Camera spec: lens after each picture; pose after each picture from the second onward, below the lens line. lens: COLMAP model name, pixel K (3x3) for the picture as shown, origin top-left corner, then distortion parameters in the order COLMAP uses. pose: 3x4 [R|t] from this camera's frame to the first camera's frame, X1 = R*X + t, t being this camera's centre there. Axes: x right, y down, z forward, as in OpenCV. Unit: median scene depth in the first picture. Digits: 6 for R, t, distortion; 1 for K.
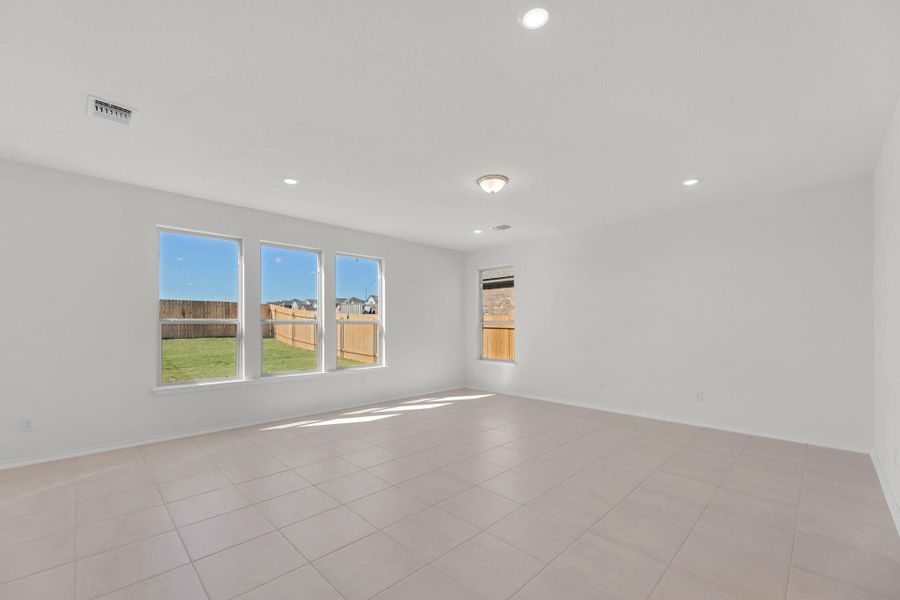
lens RADIAL K [[371.6, 0, 444.9], [0, 371.6, 312.0], [0, 0, 1]] dist [-0.001263, -0.000261]
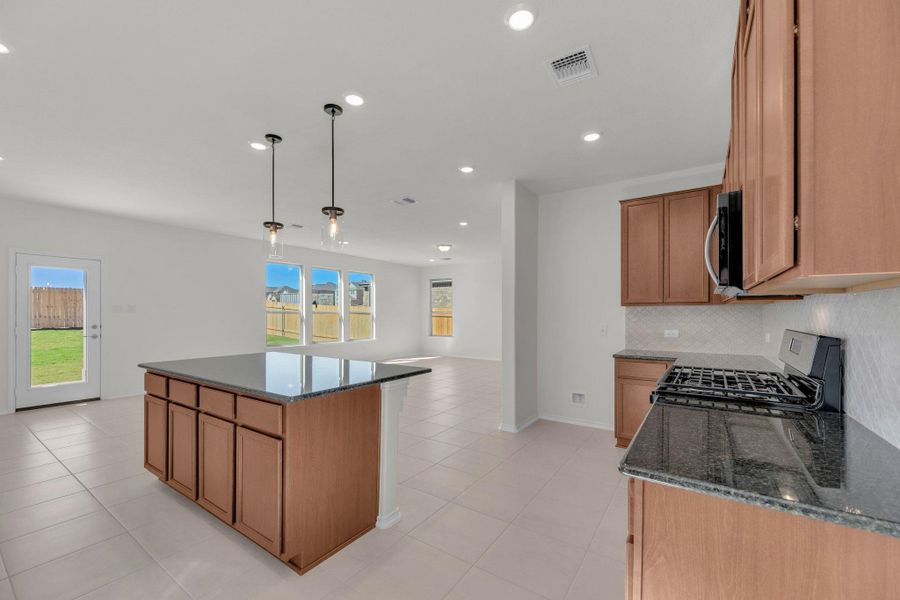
lens RADIAL K [[366.9, 0, 445.4], [0, 366.9, 308.1], [0, 0, 1]] dist [0.001292, 0.000070]
pose [[0.983415, 0.003748, 0.181331, -0.126794], [-0.006829, 0.999843, 0.016369, -0.017199], [-0.181241, -0.017335, 0.983286, -0.552906]]
